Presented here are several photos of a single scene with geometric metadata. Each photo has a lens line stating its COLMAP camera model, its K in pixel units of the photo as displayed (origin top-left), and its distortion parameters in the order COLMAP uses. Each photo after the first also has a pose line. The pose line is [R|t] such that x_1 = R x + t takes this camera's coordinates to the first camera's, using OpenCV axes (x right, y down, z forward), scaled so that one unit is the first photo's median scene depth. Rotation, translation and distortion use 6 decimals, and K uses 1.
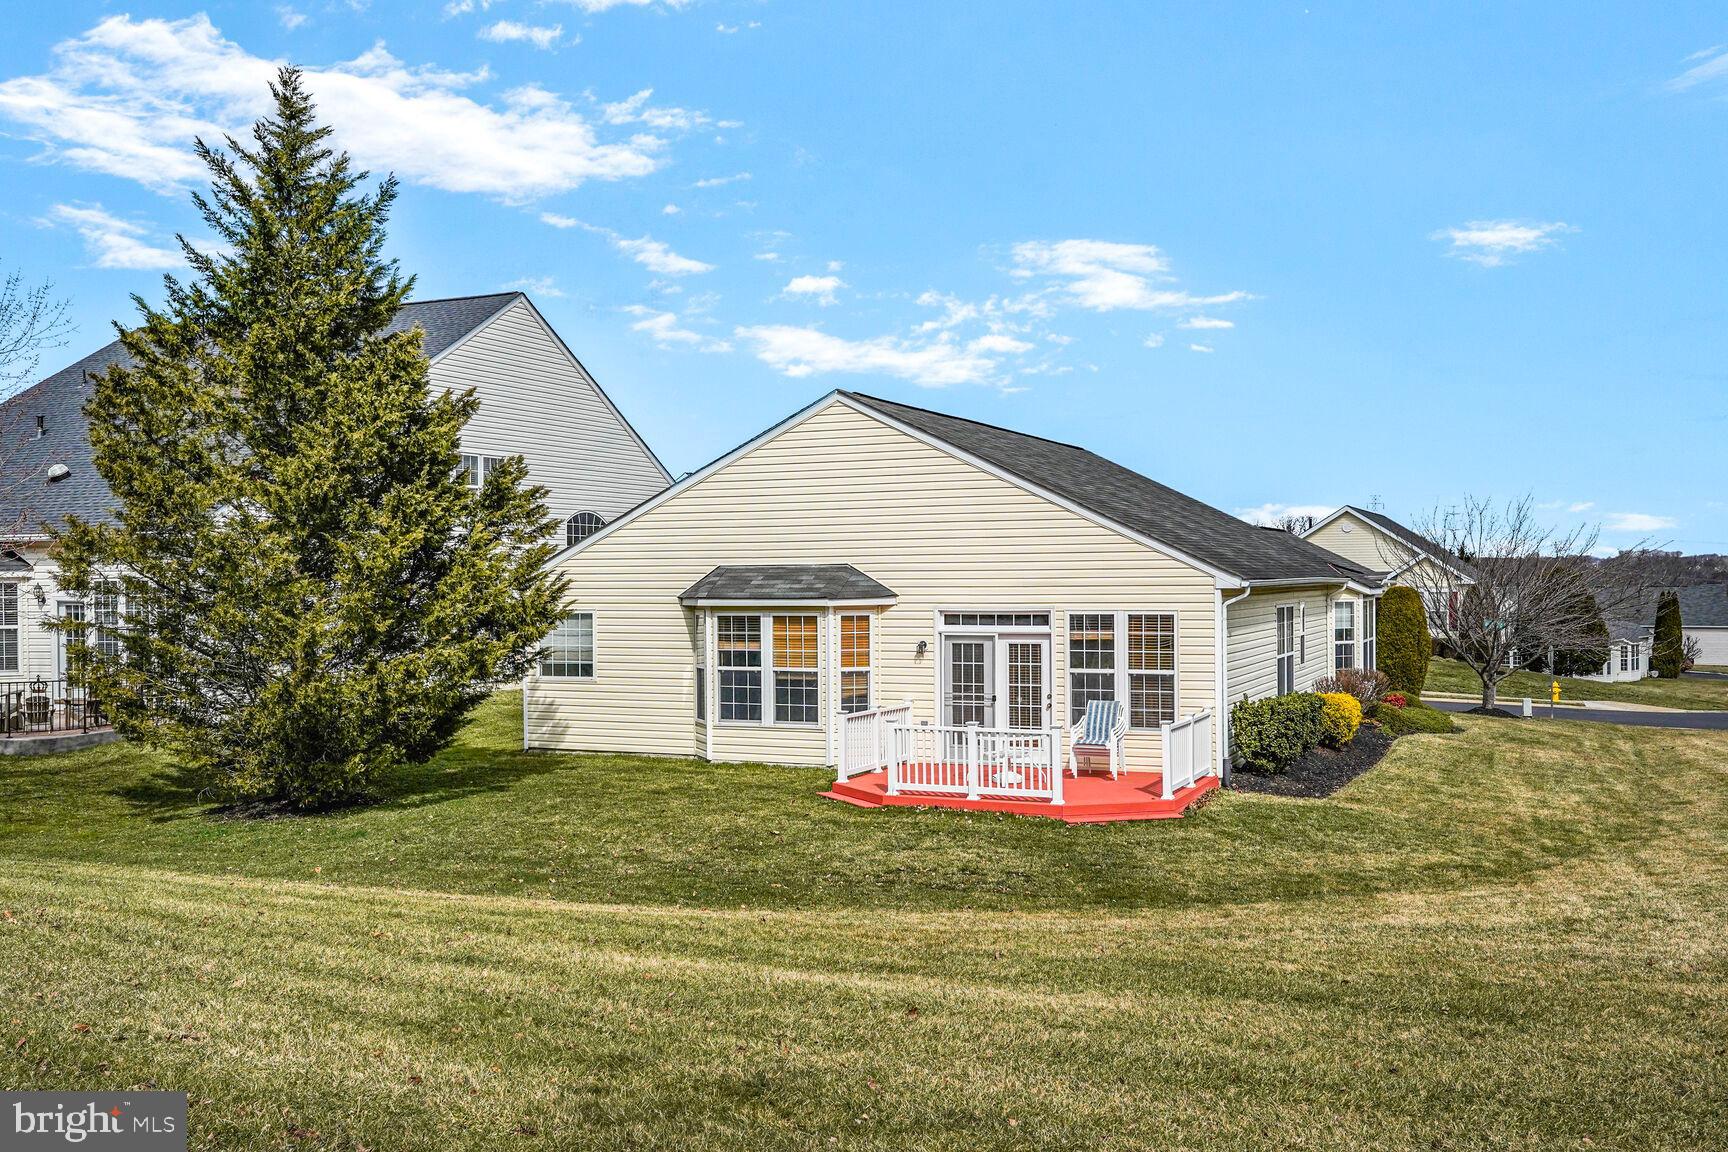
lens RADIAL K [[1658.6, 0, 878.9], [0, 1658.6, 578.8], [0, 0, 1]] dist [-0.006848, 0.000000]
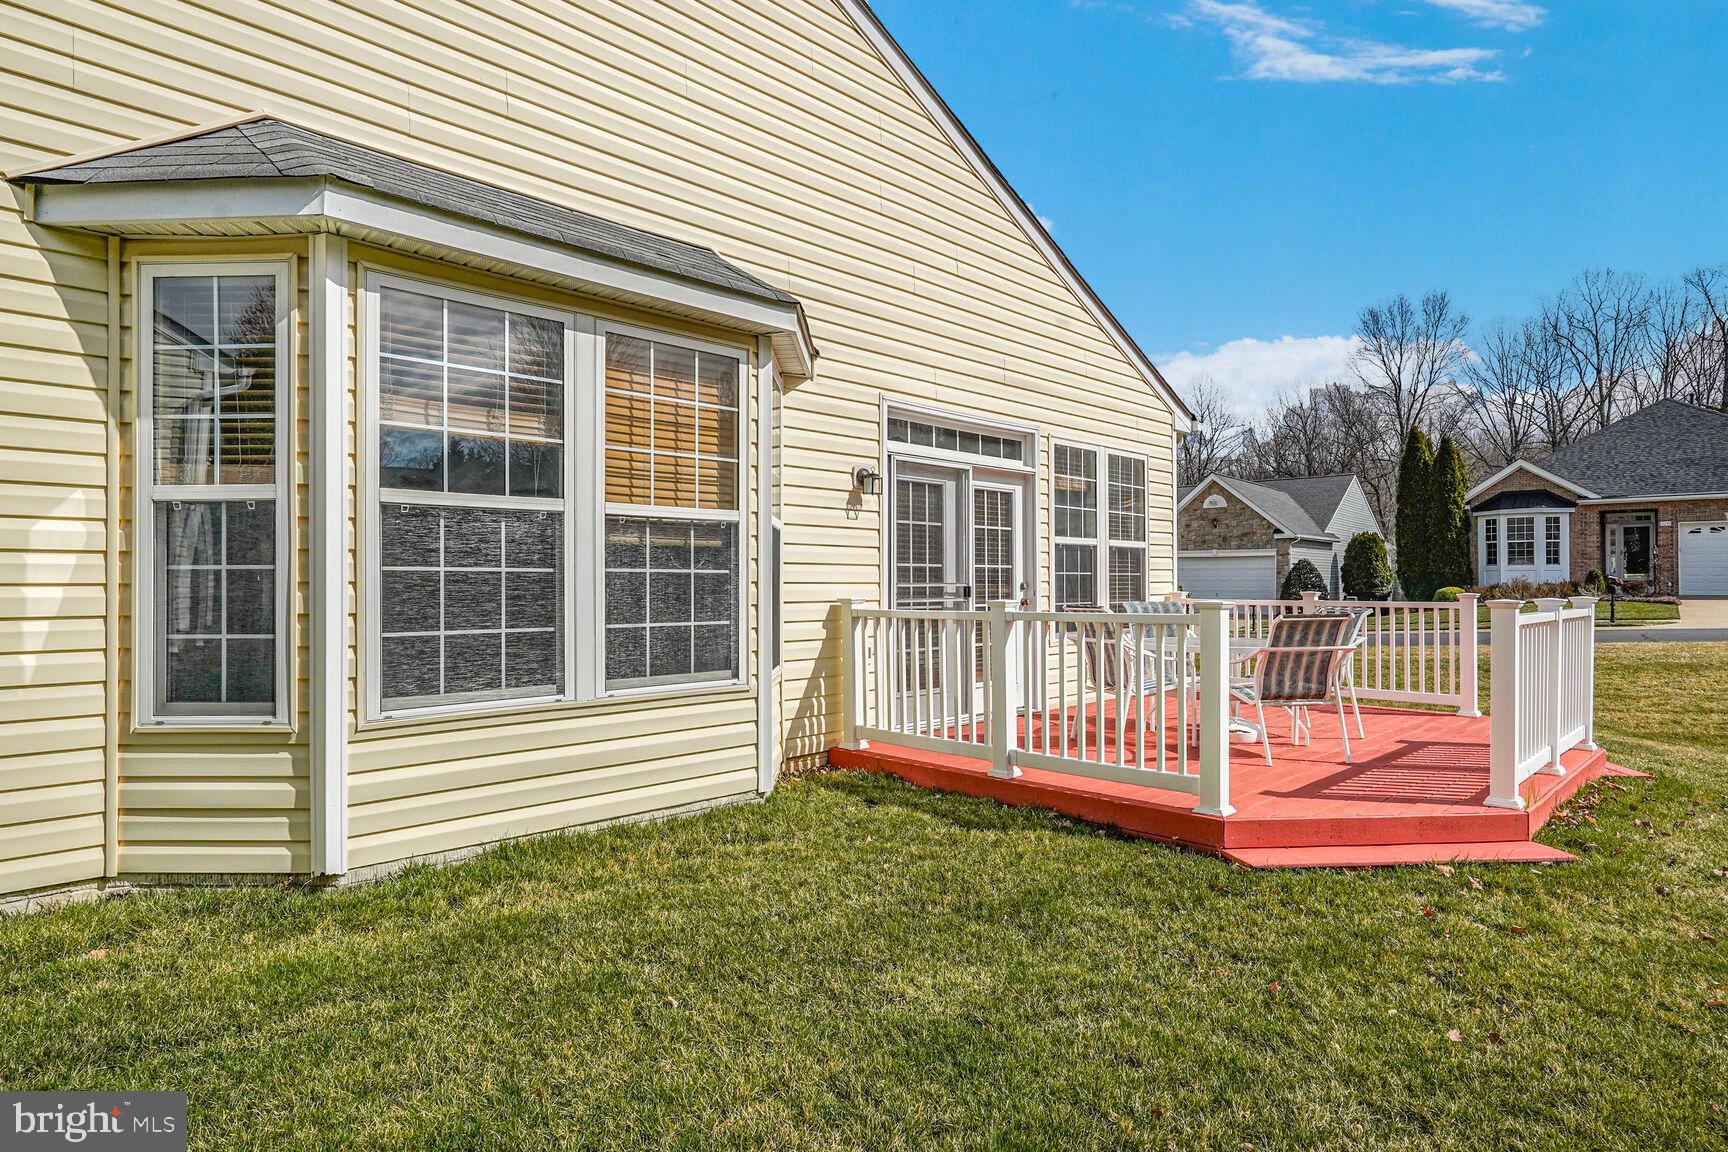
lens RADIAL K [[943.5, 0, 857.4], [0, 943.5, 582.5], [0, 0, 1]] dist [-0.006175, 0.001469]
pose [[0.349258, 0.007795, 0.936994, -0.215902], [-0.002137, 0.999969, -0.007522, 0.071291], [-0.937024, 0.000624, 0.349264, 0.928023]]
